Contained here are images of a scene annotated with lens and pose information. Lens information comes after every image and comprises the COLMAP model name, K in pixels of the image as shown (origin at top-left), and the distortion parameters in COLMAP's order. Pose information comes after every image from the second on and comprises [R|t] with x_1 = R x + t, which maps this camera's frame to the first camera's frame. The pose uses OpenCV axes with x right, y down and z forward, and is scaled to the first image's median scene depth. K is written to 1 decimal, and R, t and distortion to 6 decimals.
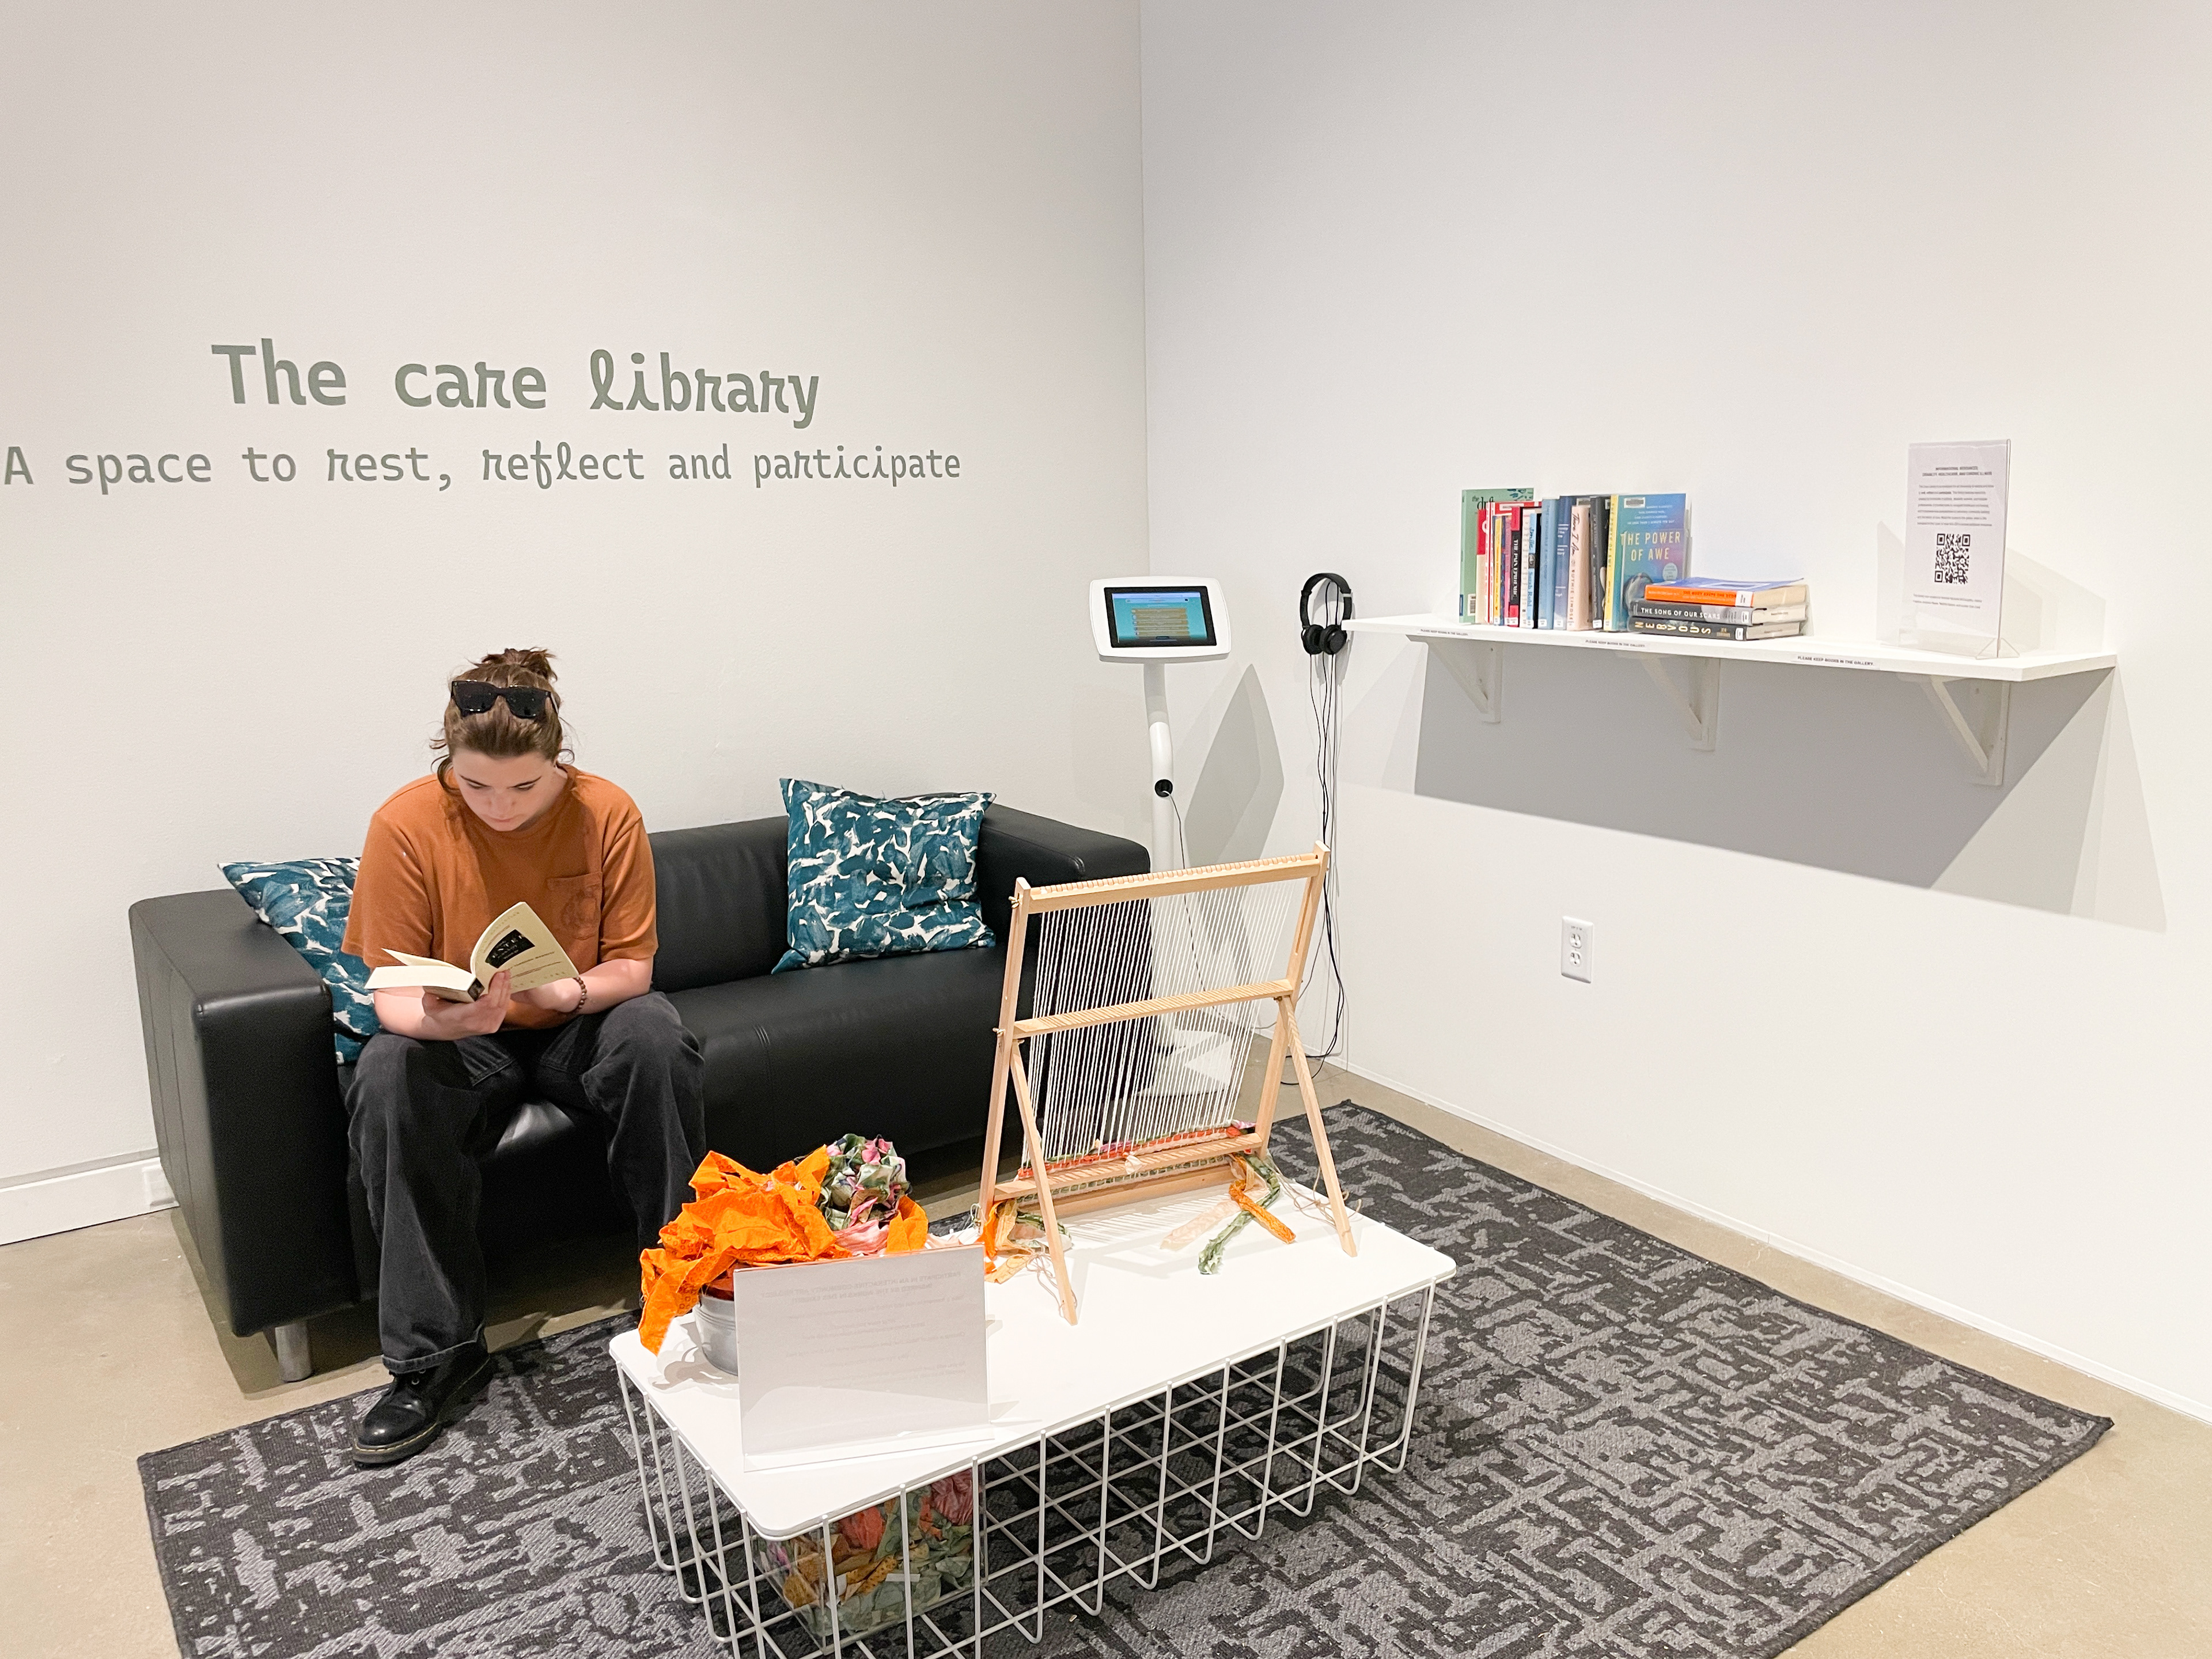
lens RADIAL K [[1674.2, 0, 1104.0], [0, 1674.2, 830.0], [0, 0, 1]] dist [0.094534, -0.135956]
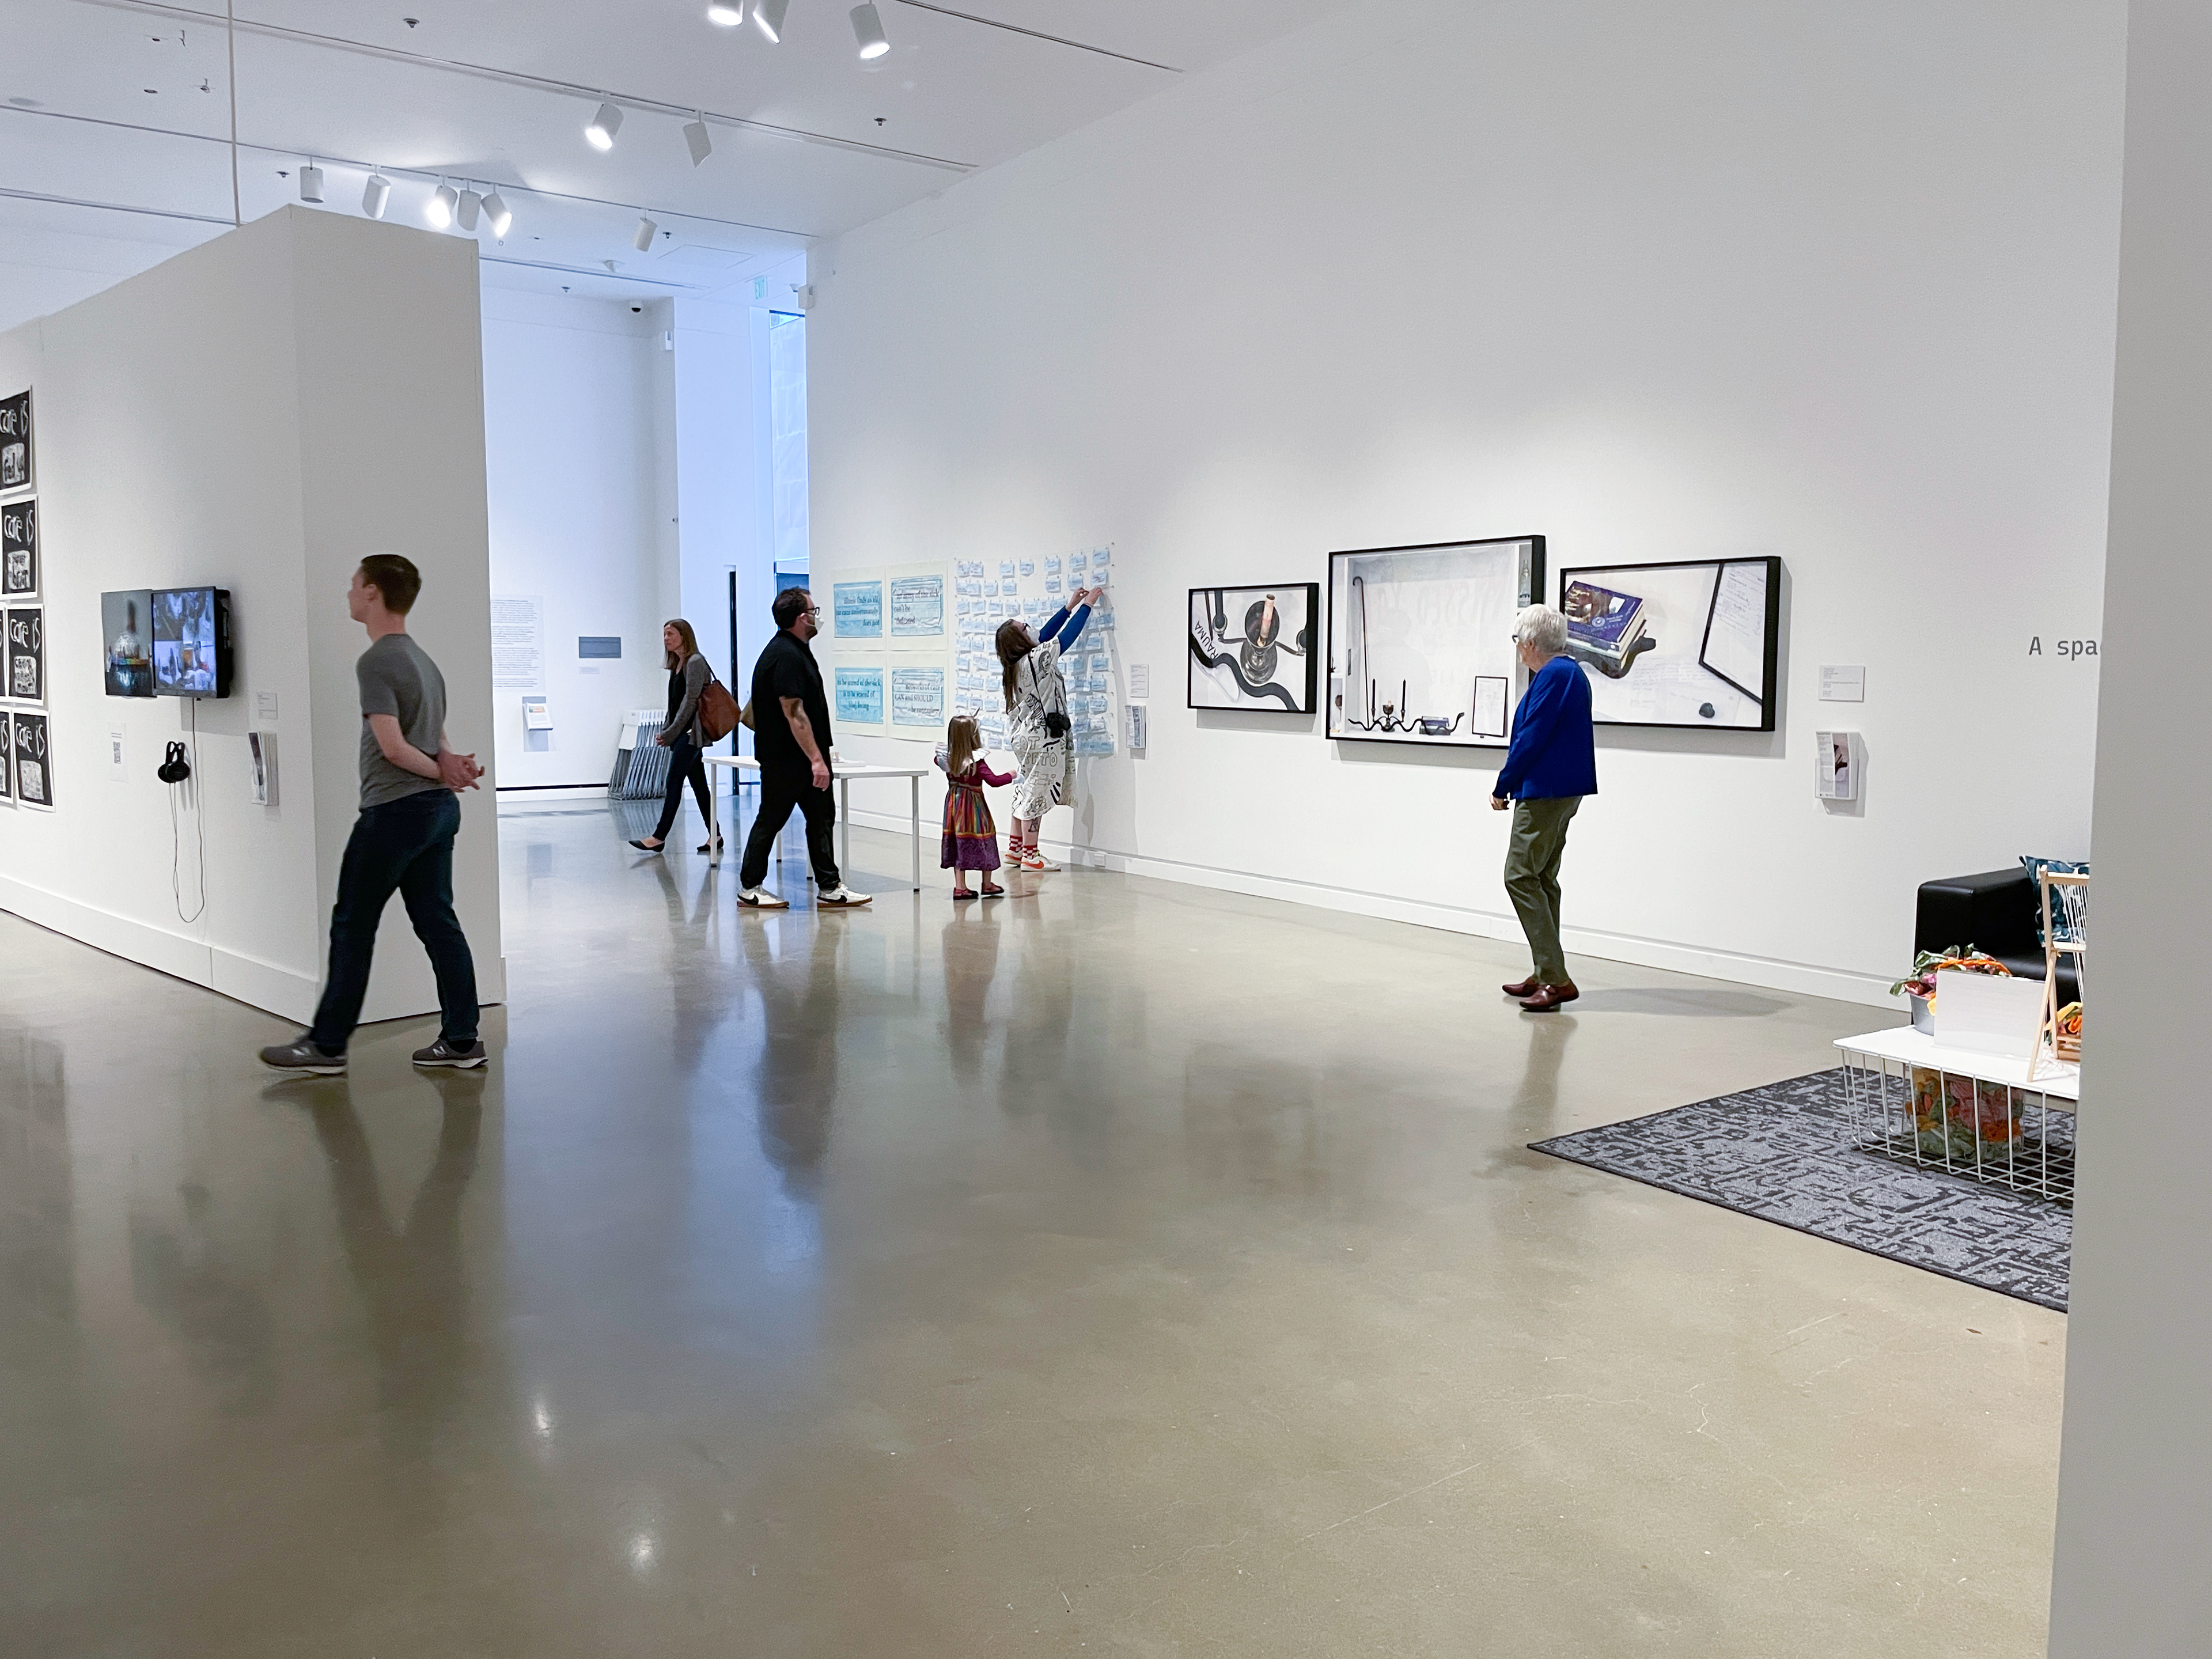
lens RADIAL K [[1674.2, 0, 1098.8], [0, 1674.2, 803.4], [0, 0, 1]] dist [0.094534, -0.135956]
pose [[0.014187, 0.104443, -0.994430, 1.350486], [-0.196216, 0.975484, 0.099653, -0.012605], [0.980458, 0.193709, 0.034333, -0.129555]]
